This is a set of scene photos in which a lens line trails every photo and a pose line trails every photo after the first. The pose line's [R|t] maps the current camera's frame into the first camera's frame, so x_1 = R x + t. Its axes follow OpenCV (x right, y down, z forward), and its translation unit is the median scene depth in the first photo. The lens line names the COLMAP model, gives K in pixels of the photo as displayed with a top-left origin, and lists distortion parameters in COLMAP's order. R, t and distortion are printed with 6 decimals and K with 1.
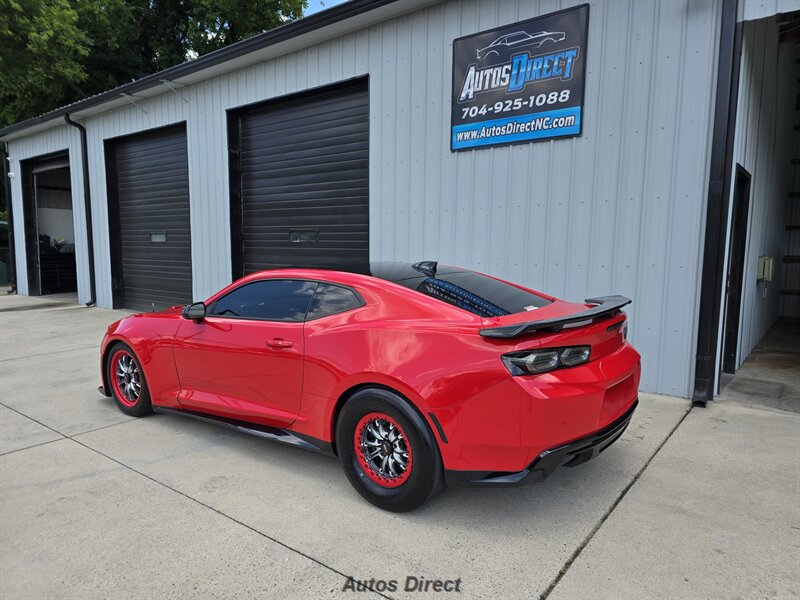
lens RADIAL K [[536.0, 0, 398.3], [0, 536.0, 310.3], [0, 0, 1]] dist [0.075093, -0.072323]
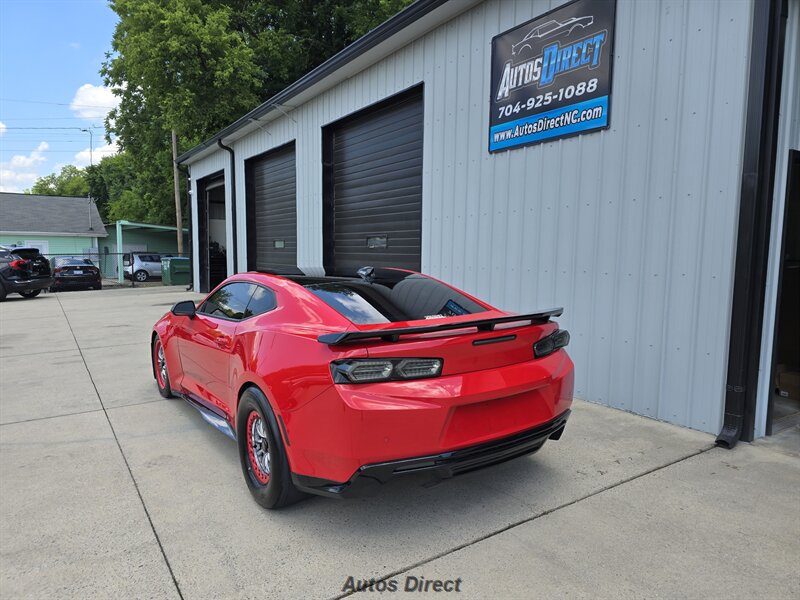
lens RADIAL K [[536.0, 0, 393.2], [0, 536.0, 304.3], [0, 0, 1]] dist [0.075093, -0.072323]
pose [[0.945027, 0.032357, -0.325386, 0.279792], [-0.038484, 0.999182, -0.012409, -0.007118], [0.324719, 0.024249, 0.945500, 0.044159]]
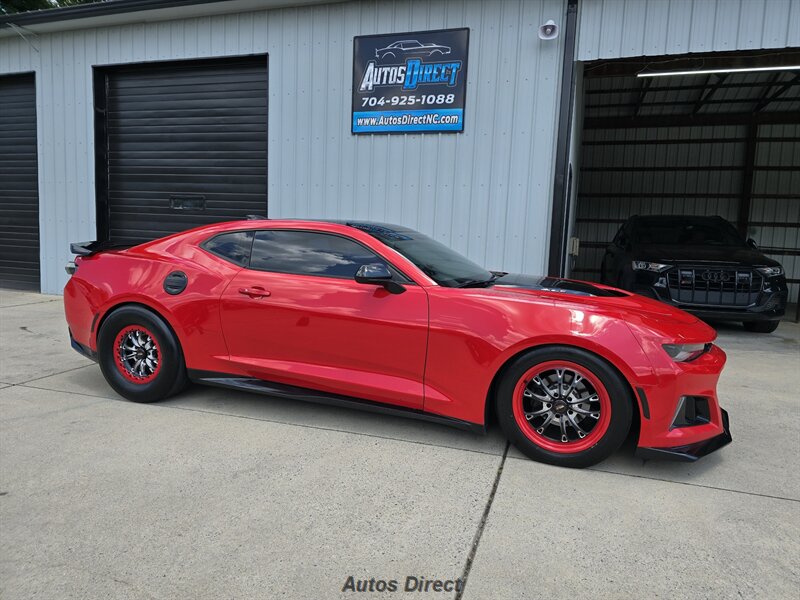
lens RADIAL K [[536.0, 0, 406.8], [0, 536.0, 298.1], [0, 0, 1]] dist [0.075093, -0.072323]
pose [[0.937899, -0.005925, 0.346858, -0.206731], [0.006663, 0.999977, -0.000935, 0.059572], [-0.346845, 0.003188, 0.937917, -0.120320]]
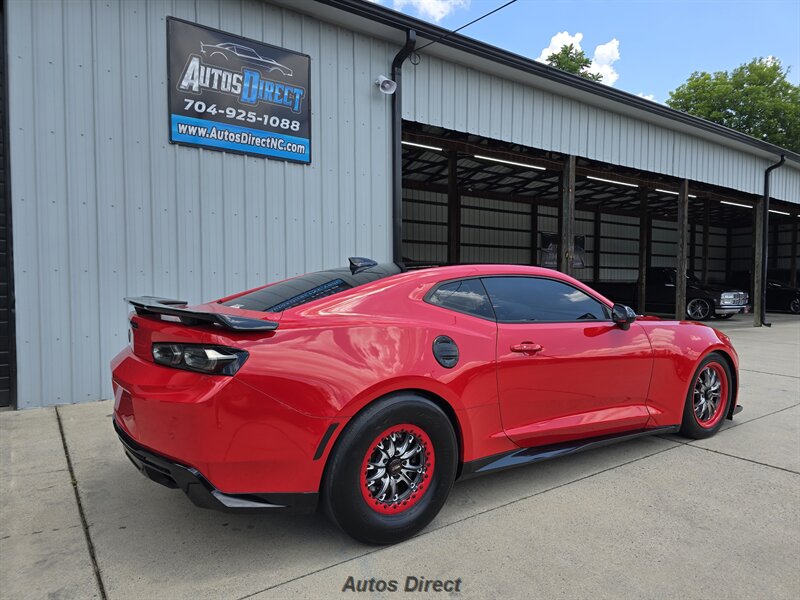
lens RADIAL K [[536.0, 0, 413.8], [0, 536.0, 305.9], [0, 0, 1]] dist [0.075093, -0.072323]
pose [[0.274787, -0.046111, 0.960399, -0.684673], [0.111152, 0.993676, 0.015906, -0.009435], [-0.955059, 0.102380, 0.278174, 0.454690]]
